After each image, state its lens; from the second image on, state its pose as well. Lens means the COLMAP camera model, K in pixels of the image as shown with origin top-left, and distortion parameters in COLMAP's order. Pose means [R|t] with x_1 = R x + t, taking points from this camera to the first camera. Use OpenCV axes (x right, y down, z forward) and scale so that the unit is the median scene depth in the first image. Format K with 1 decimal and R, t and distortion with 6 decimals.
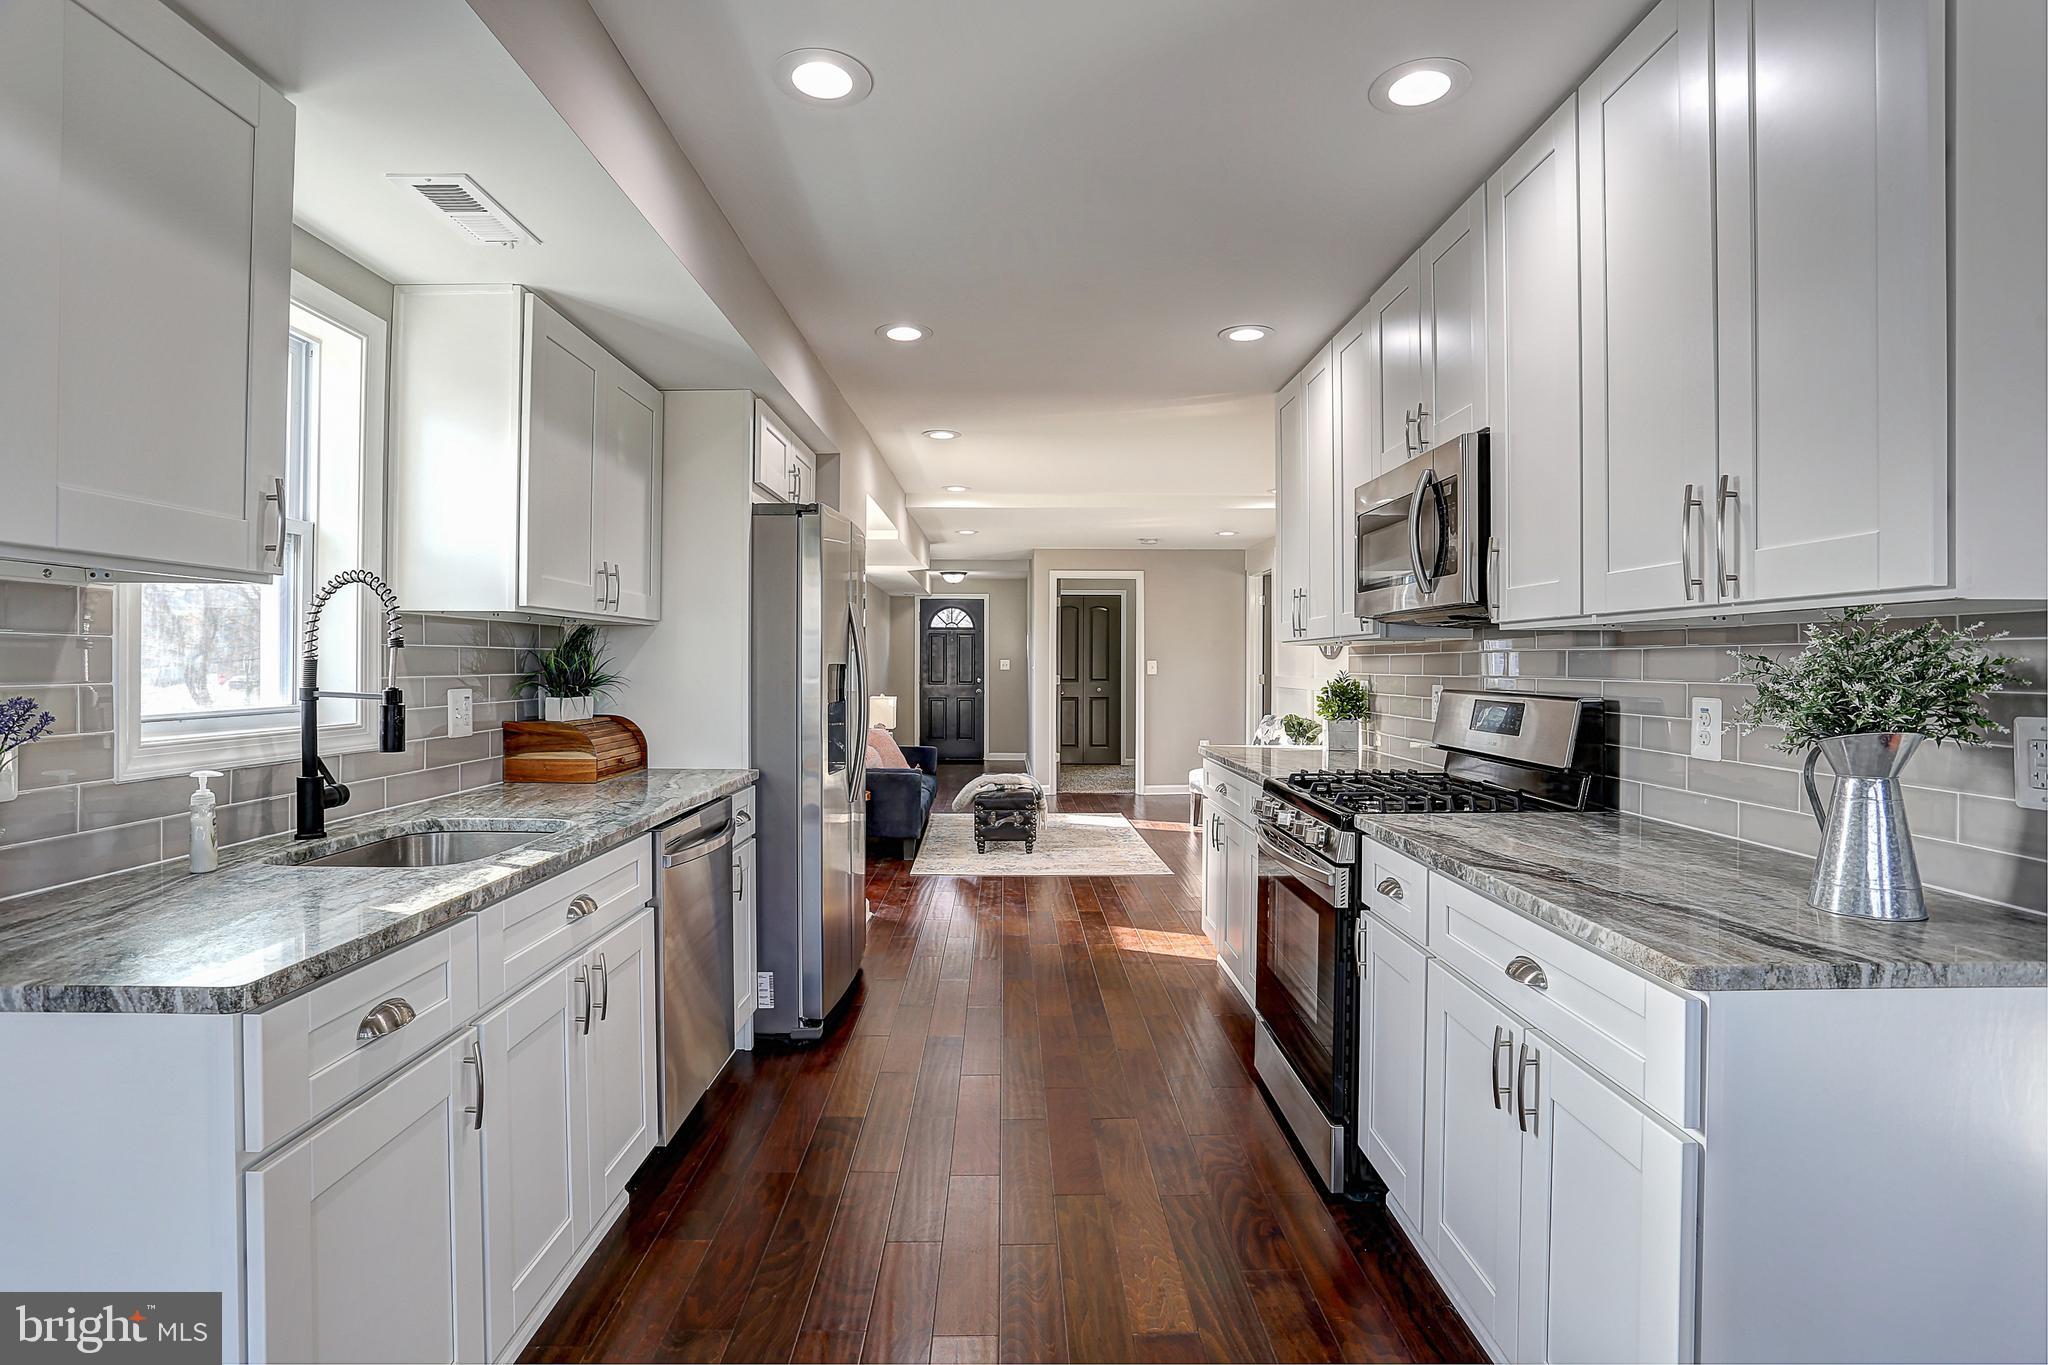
lens RADIAL K [[1035.7, 0, 971.3], [0, 1035.7, 666.5], [0, 0, 1]] dist [-0.082320, 0.035722]
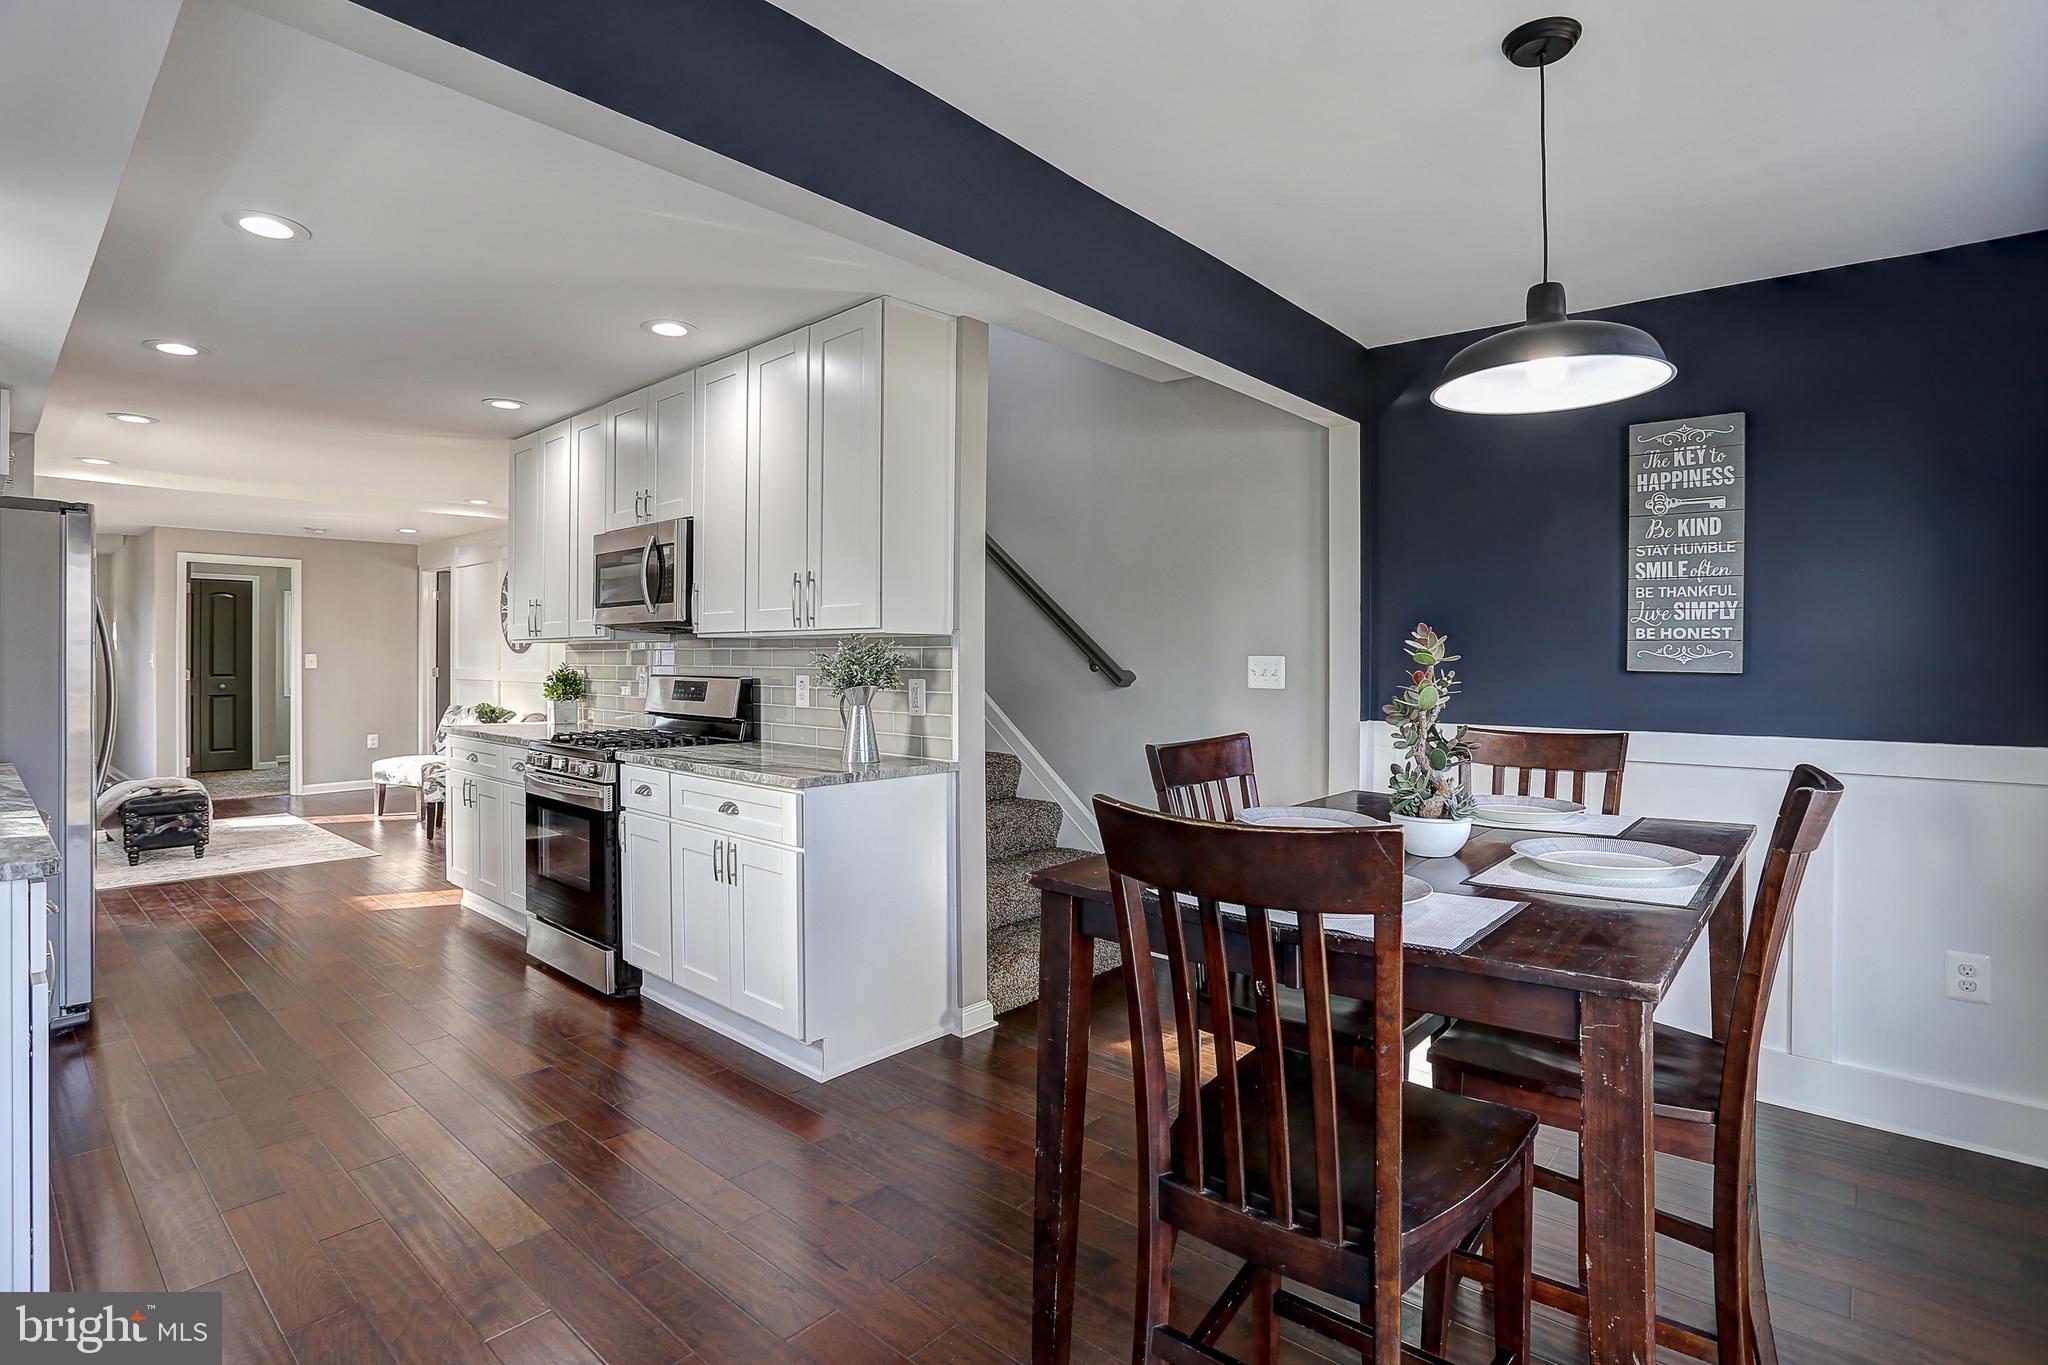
lens RADIAL K [[1066.3, 0, 1024.0], [0, 1066.3, 682.5], [0, 0, 1]] dist [-0.083501, 0.057571]
pose [[0.669938, -0.015323, 0.742258, -0.431163], [-0.000133, 0.999784, 0.020760, 0.002494], [-0.742417, -0.014006, 0.669792, -0.594647]]
